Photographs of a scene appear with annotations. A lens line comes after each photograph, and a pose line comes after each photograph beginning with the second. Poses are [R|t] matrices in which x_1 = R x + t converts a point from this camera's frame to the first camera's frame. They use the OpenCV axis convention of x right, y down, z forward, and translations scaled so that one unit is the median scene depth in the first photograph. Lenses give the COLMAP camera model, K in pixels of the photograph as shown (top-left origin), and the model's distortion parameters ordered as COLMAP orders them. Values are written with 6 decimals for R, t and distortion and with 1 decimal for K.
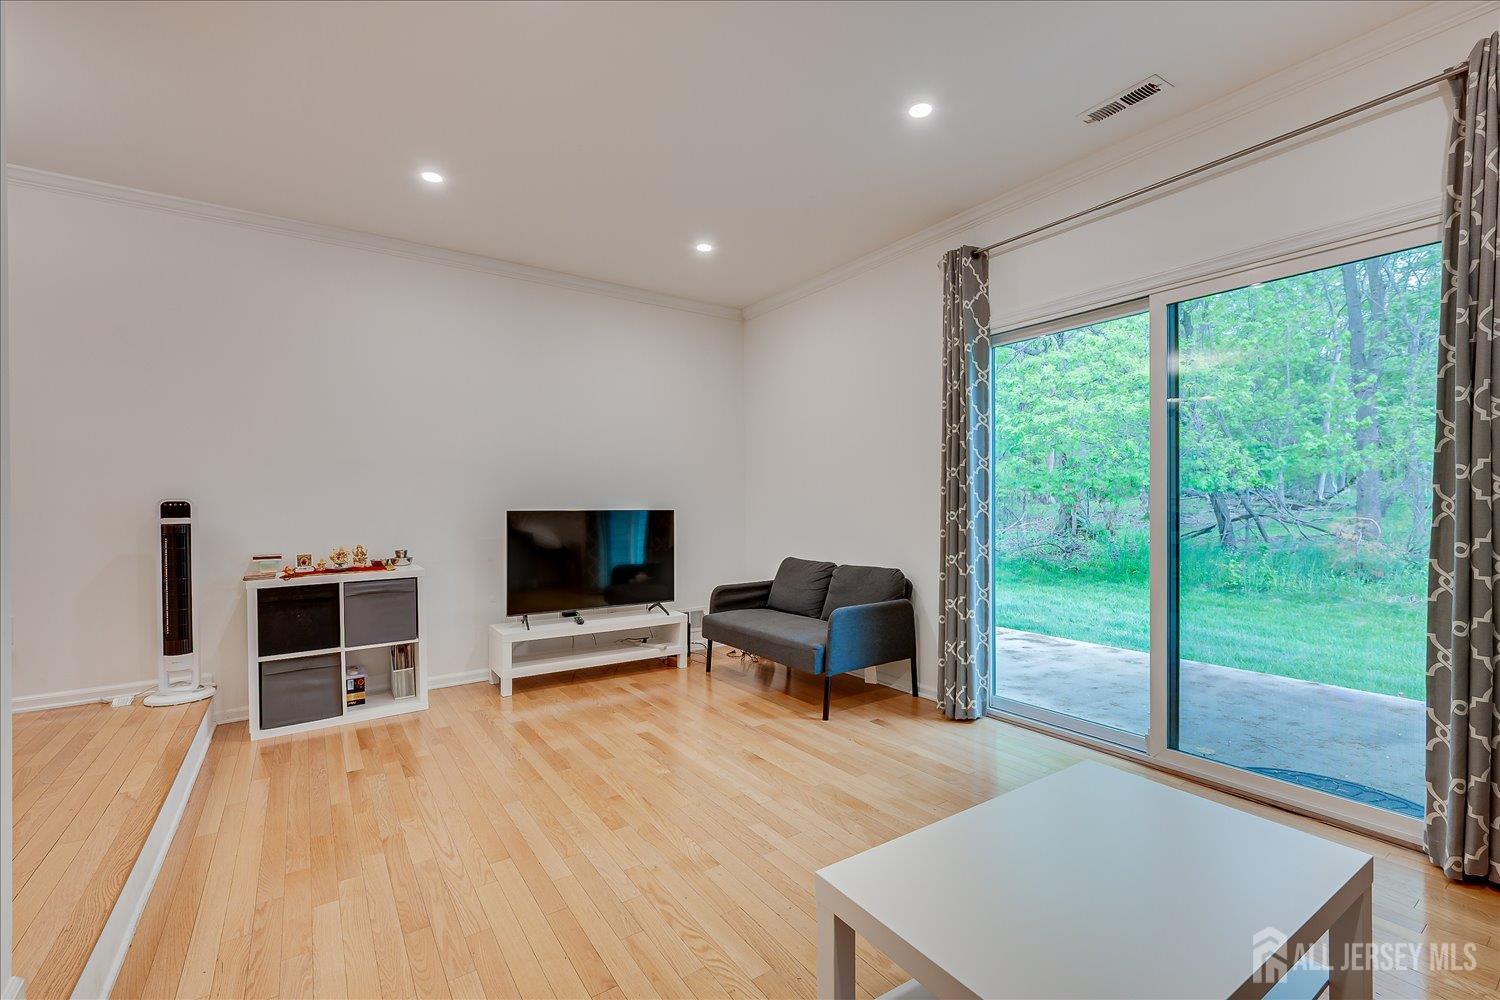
lens RADIAL K [[651.7, 0, 757.6], [0, 651.7, 503.8], [0, 0, 1]] dist [0.001437, -0.000729]
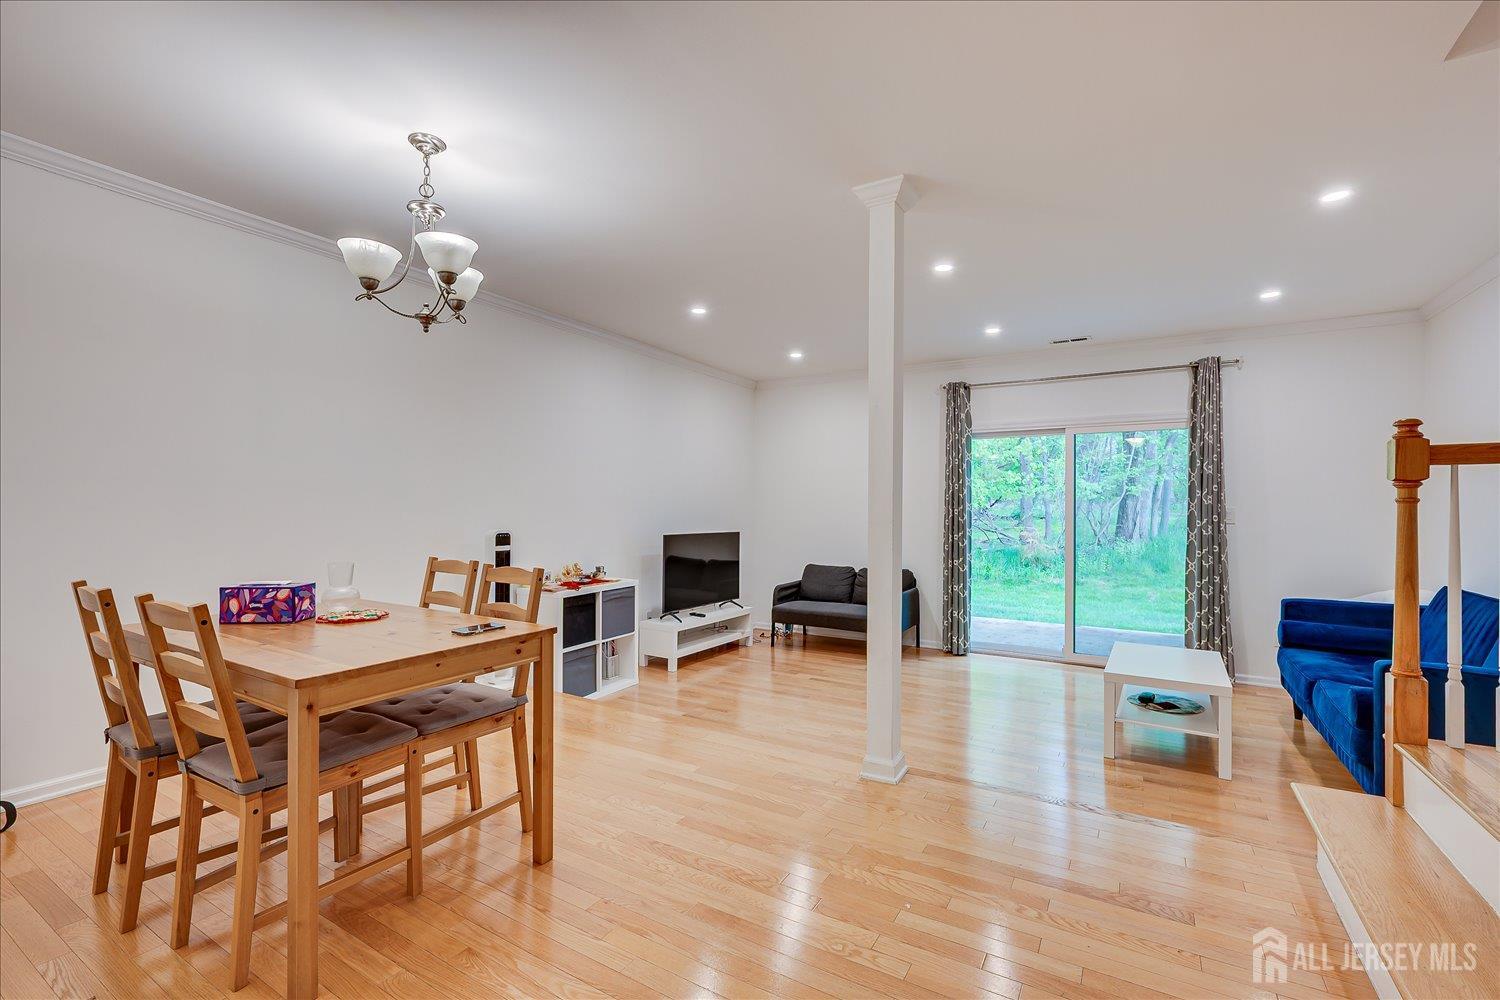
lens RADIAL K [[651.7, 0, 757.6], [0, 651.7, 503.8], [0, 0, 1]] dist [0.001437, -0.000729]
pose [[0.909956, 0.011319, 0.414550, -0.874587], [-0.008491, 0.999926, -0.008664, -0.049536], [-0.414617, 0.004364, 0.909985, -0.347155]]
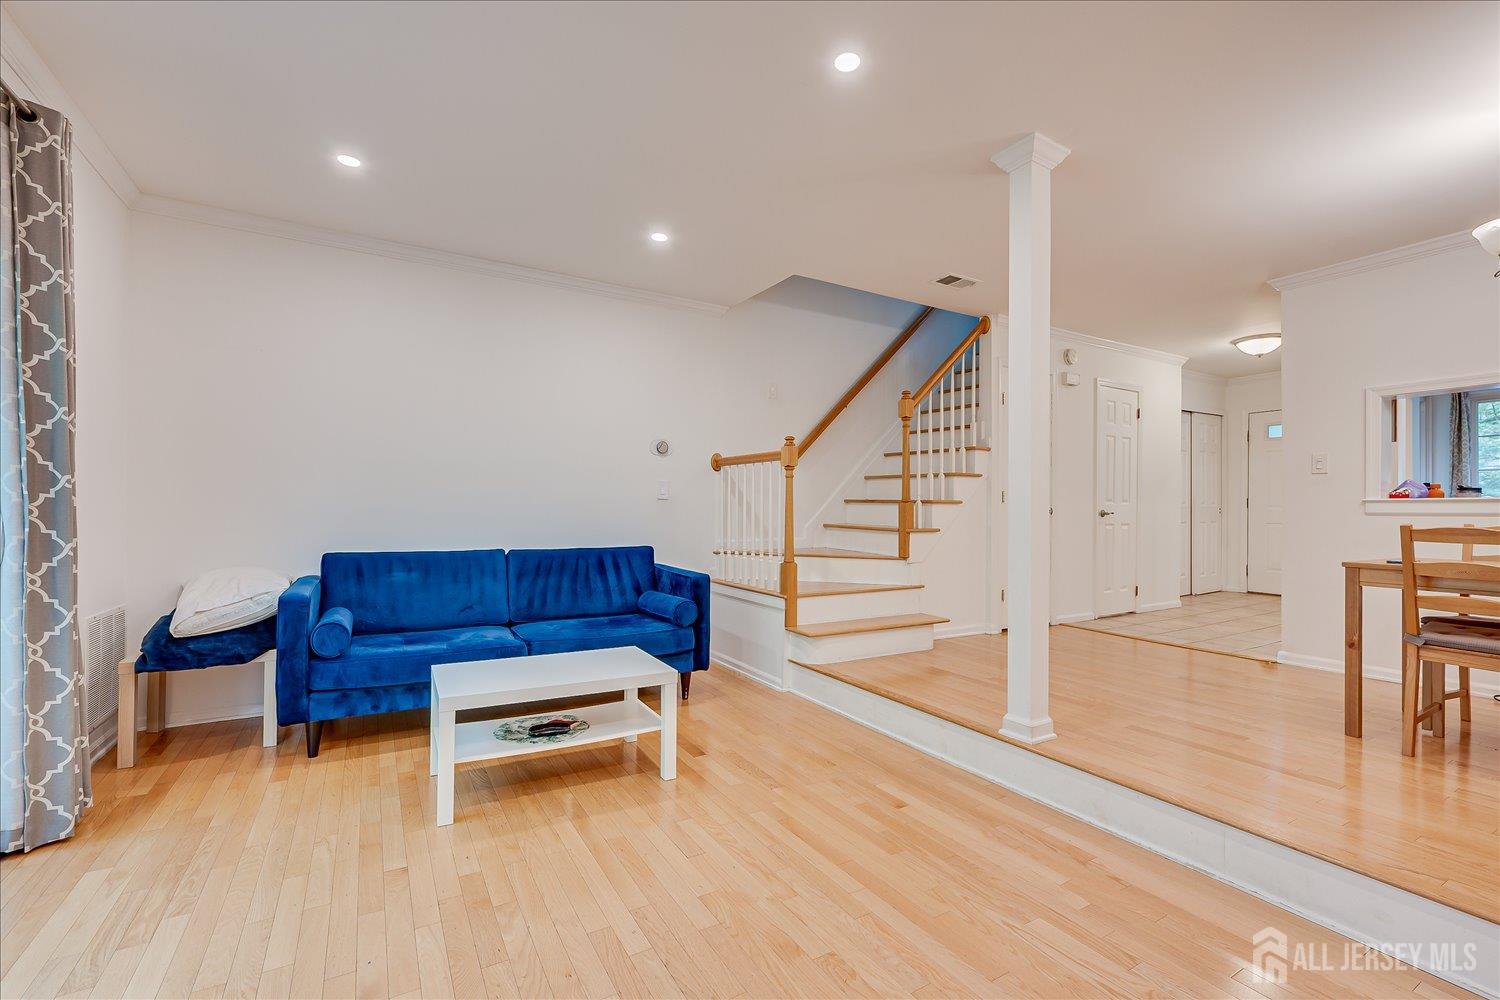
lens RADIAL K [[651.7, 0, 757.6], [0, 651.7, 503.8], [0, 0, 1]] dist [0.001437, -0.000729]
pose [[-0.997559, -0.000304, 0.069822, -0.114496], [-0.001027, 0.999946, -0.010318, -0.000919], [-0.069815, -0.010365, -0.997506, 1.132704]]
